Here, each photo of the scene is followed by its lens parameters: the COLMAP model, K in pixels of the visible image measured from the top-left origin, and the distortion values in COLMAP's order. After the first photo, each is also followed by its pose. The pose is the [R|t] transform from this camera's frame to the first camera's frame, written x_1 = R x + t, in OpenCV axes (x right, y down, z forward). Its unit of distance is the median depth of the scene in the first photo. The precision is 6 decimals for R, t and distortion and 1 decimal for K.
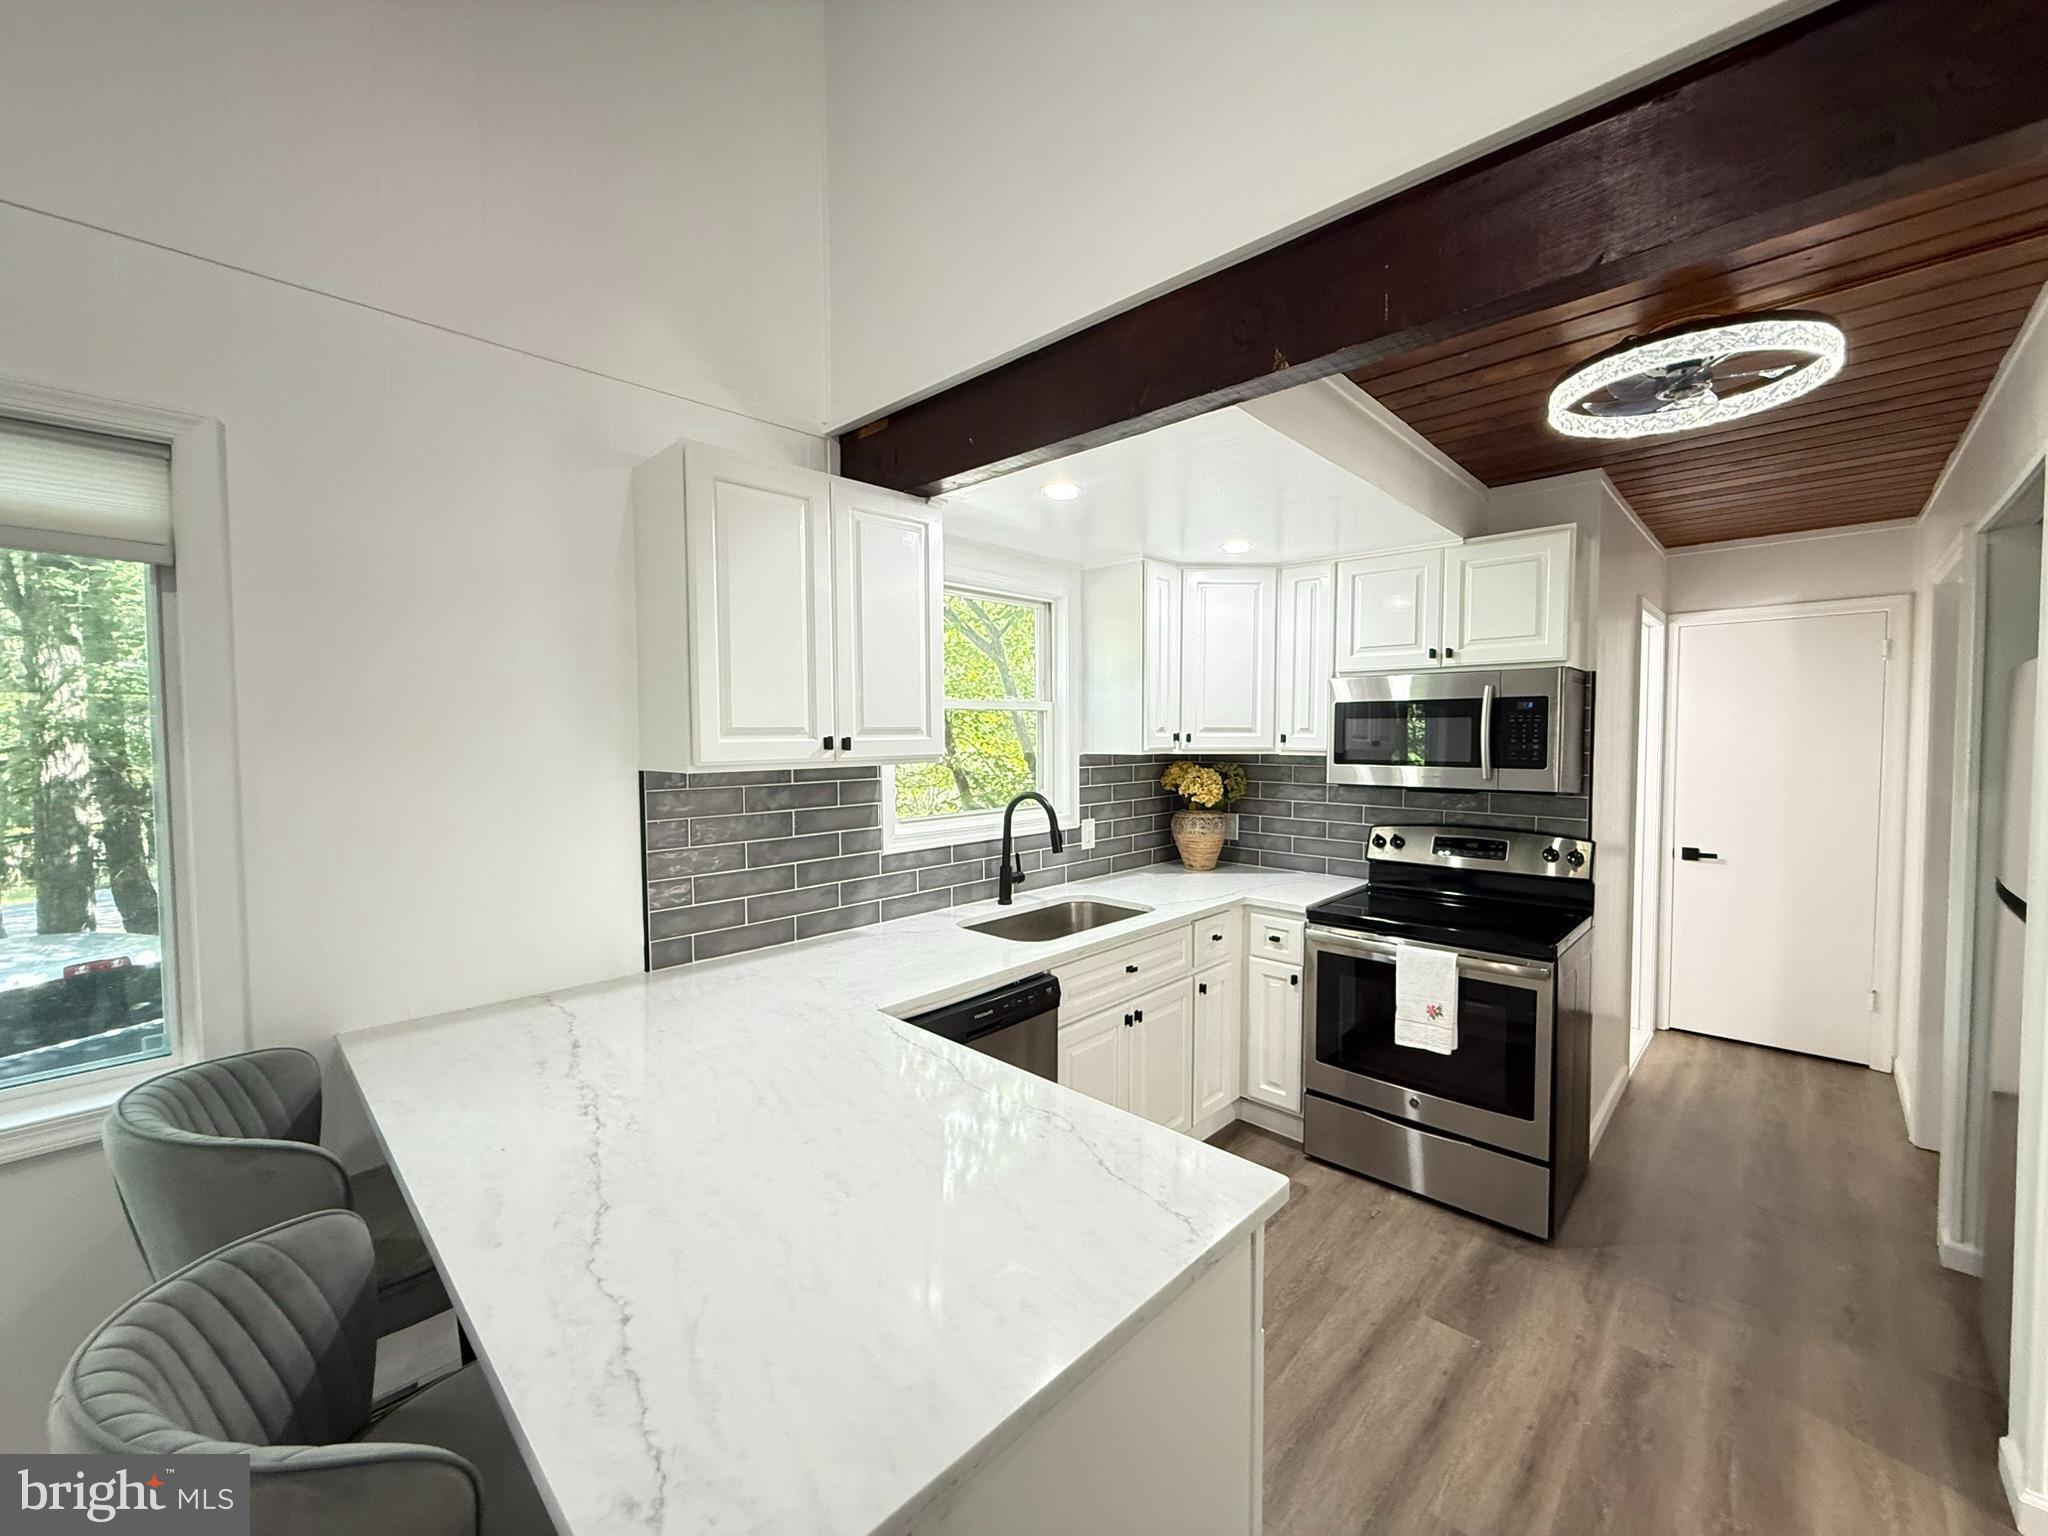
lens RADIAL K [[816.7, 0, 1020.3], [0, 816.7, 769.1], [0, 0, 1]] dist [-0.001570, 0.000745]
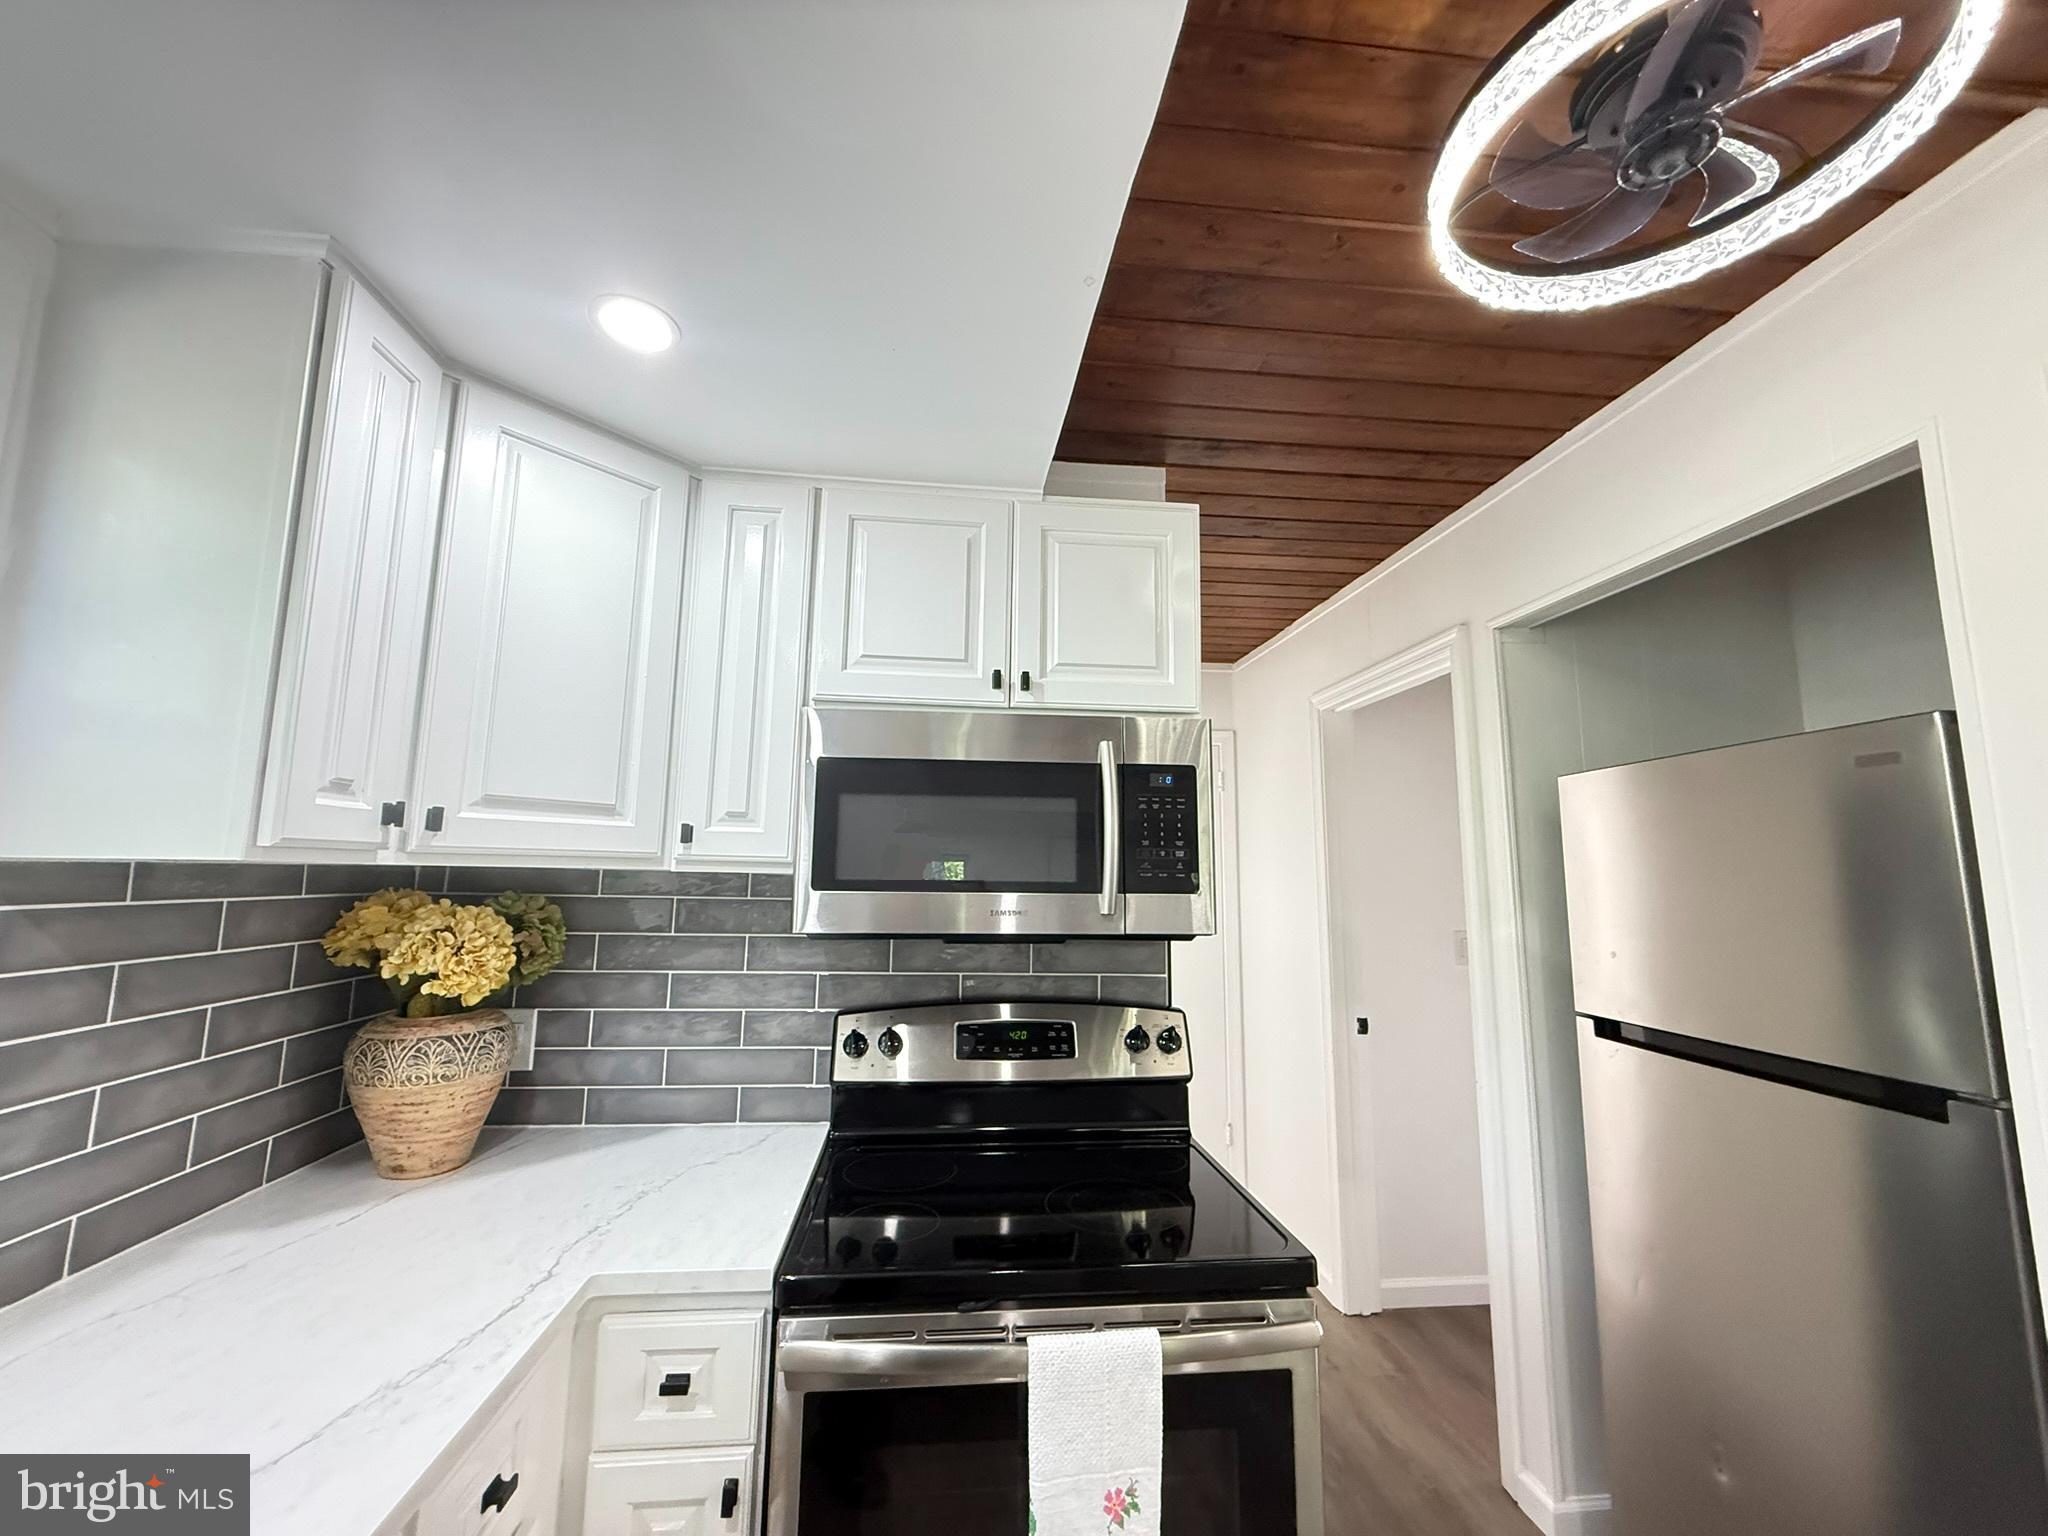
lens RADIAL K [[816.7, 0, 1012.9], [0, 816.7, 765.2], [0, 0, 1]] dist [-0.001570, 0.000745]
pose [[0.656410, 0.112224, 0.746010, 0.108310], [0.019804, 0.985969, -0.165747, 0.002954], [-0.754144, 0.123572, 0.644978, 0.604375]]
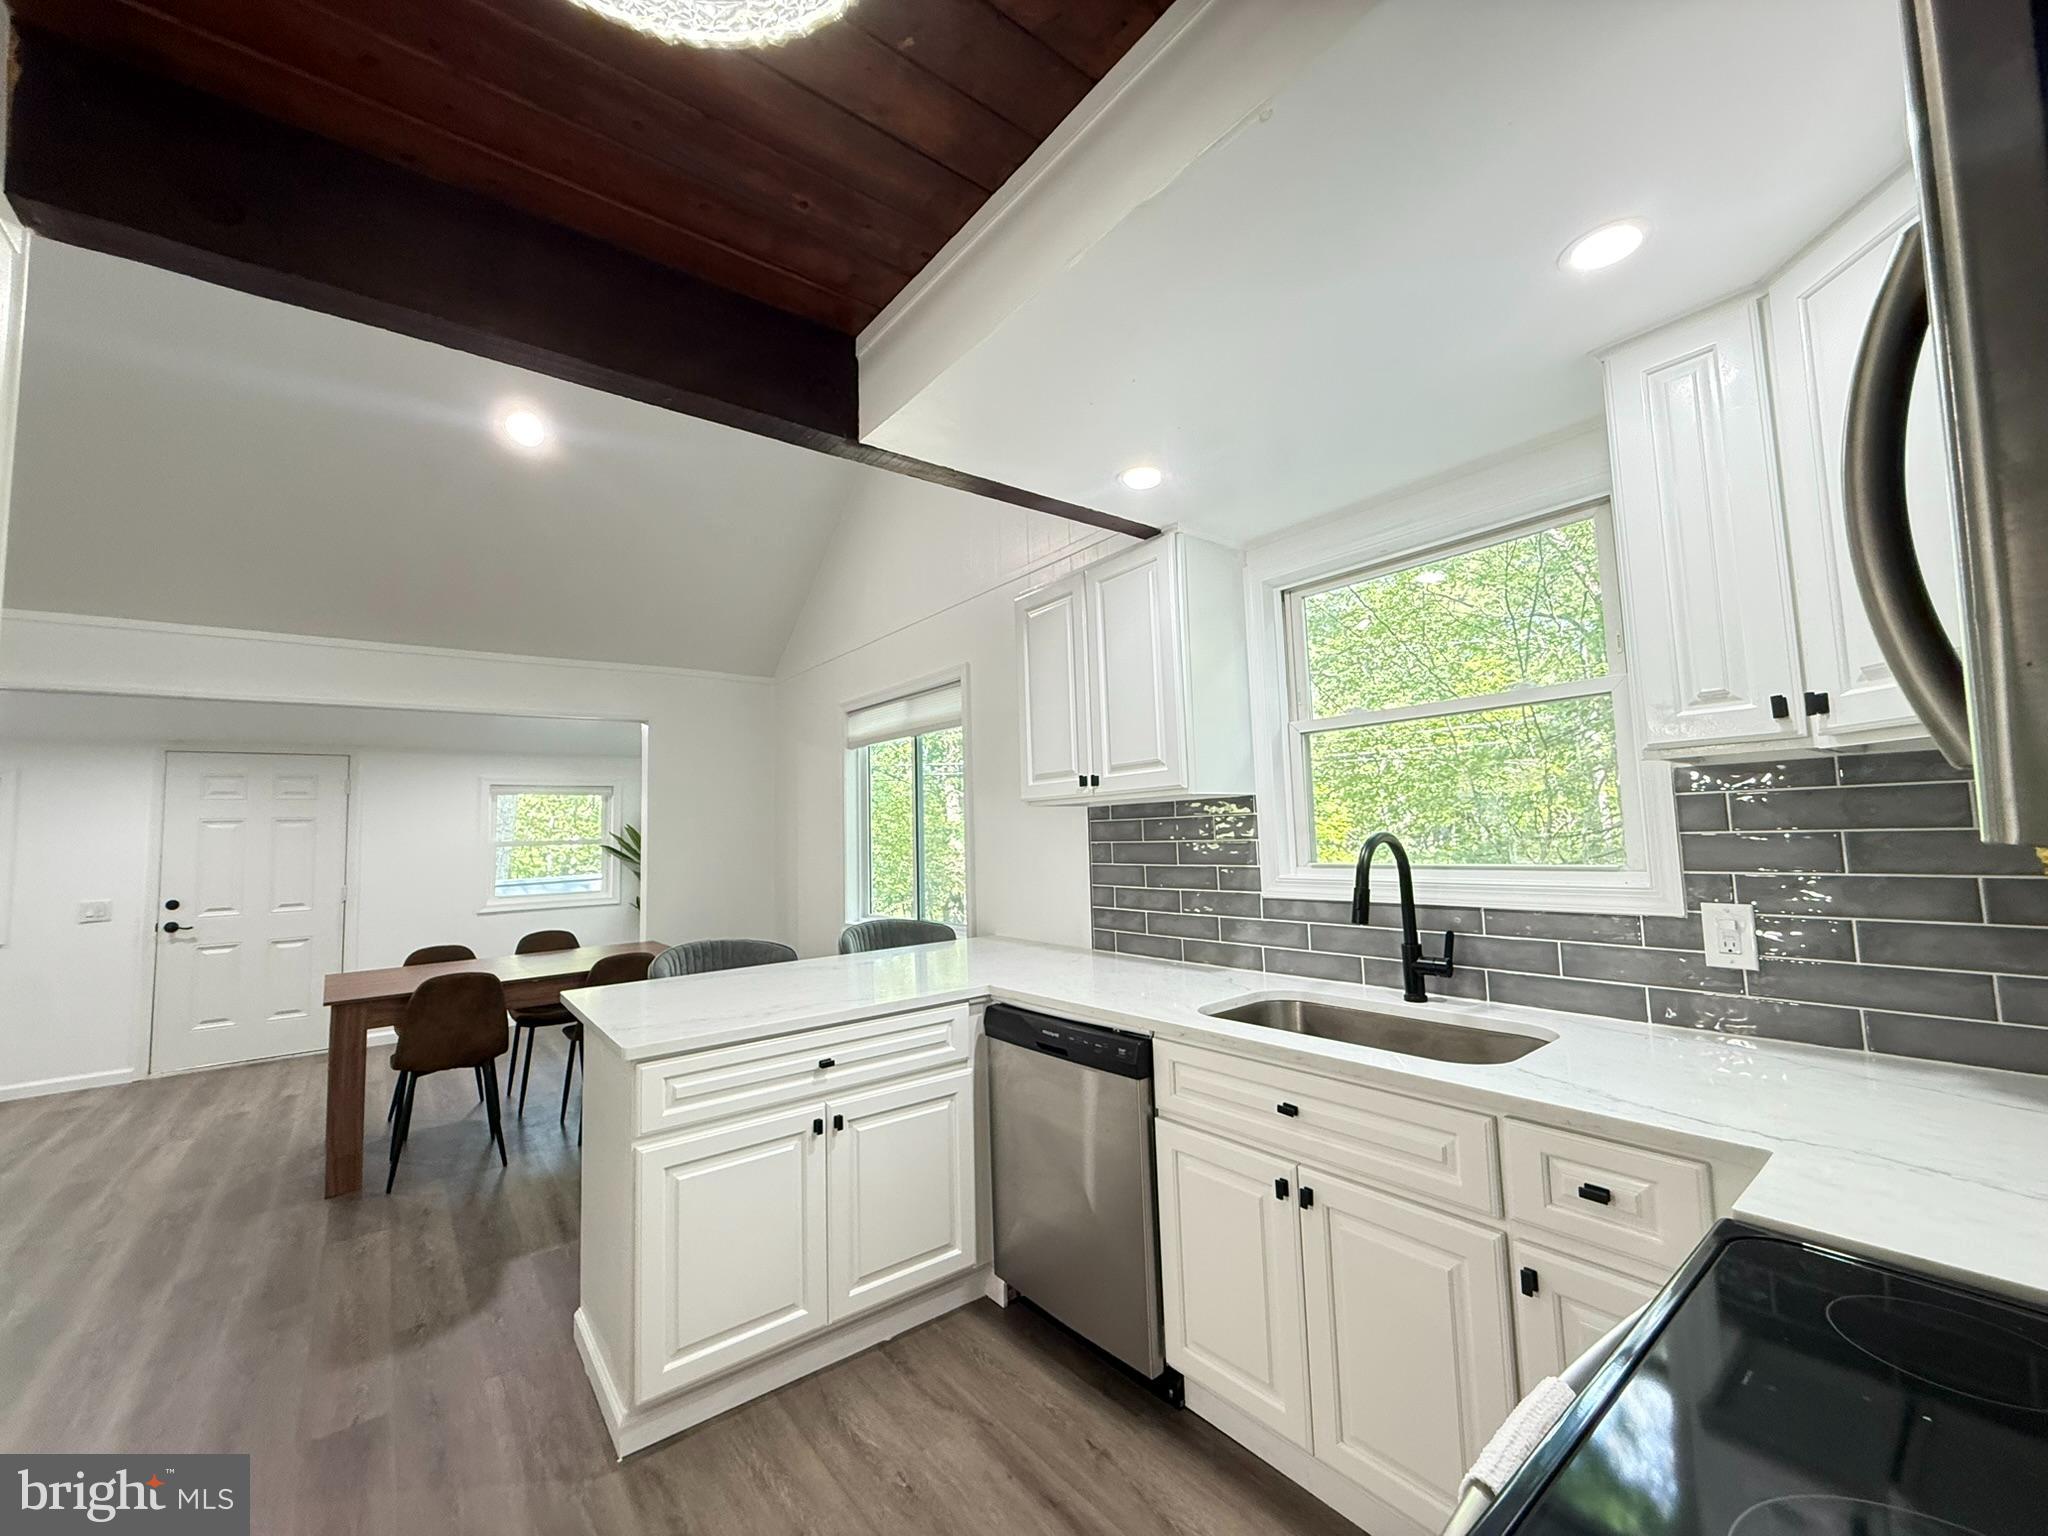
lens RADIAL K [[816.7, 0, 1011.6], [0, 816.7, 767.1], [0, 0, 1]] dist [-0.001570, 0.000745]
pose [[-0.152820, -0.070282, -0.985752, 0.667296], [-0.012778, 0.997525, -0.069141, 0.022309], [0.988171, 0.002030, -0.153339, 0.729180]]
